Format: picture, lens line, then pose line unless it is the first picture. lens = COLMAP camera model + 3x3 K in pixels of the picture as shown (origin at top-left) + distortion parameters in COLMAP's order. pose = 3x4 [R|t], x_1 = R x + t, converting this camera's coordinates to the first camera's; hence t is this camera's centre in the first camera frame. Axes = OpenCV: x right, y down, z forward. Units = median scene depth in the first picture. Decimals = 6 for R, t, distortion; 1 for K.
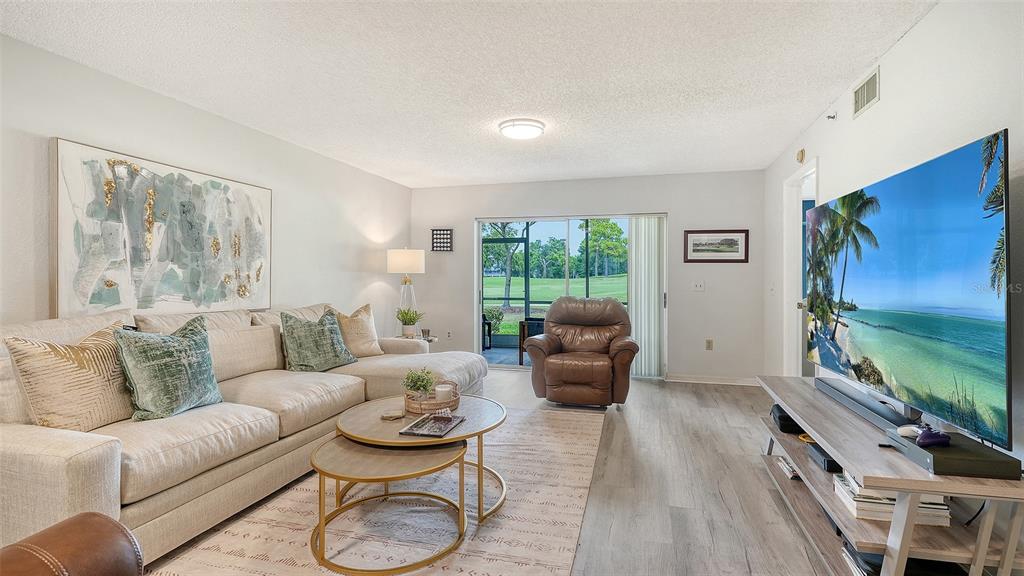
lens RADIAL K [[473.2, 0, 530.6], [0, 473.2, 278.9], [0, 0, 1]] dist [0.000841, -0.001610]
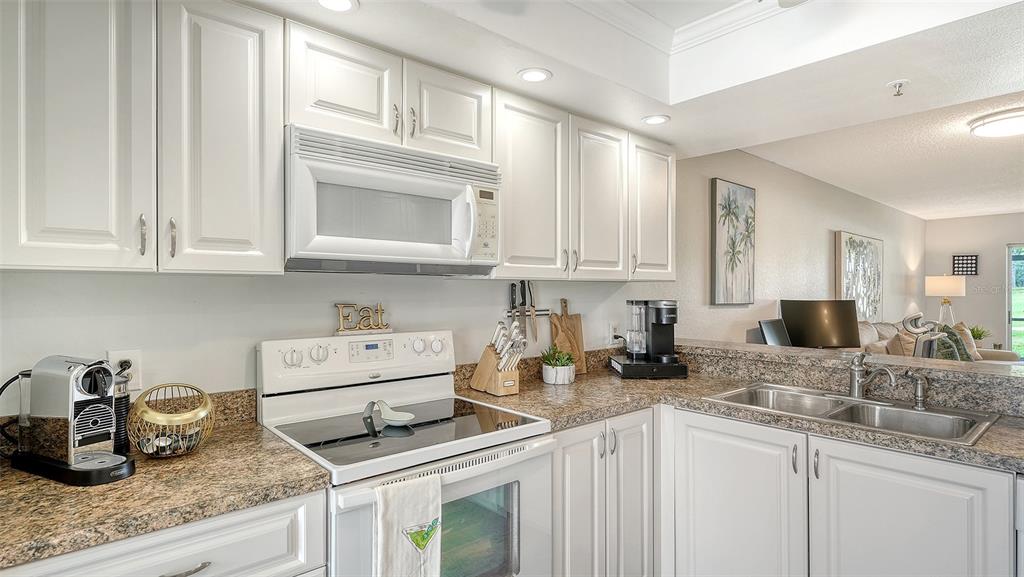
lens RADIAL K [[533.9, 0, 503.4], [0, 533.9, 289.6], [0, 0, 1]] dist [0.003223, -0.000082]
pose [[0.827577, -0.001032, -0.561352, -0.874845], [0.000824, 0.999999, -0.000623, -0.056142], [0.561352, 0.000053, 0.827577, -1.497242]]
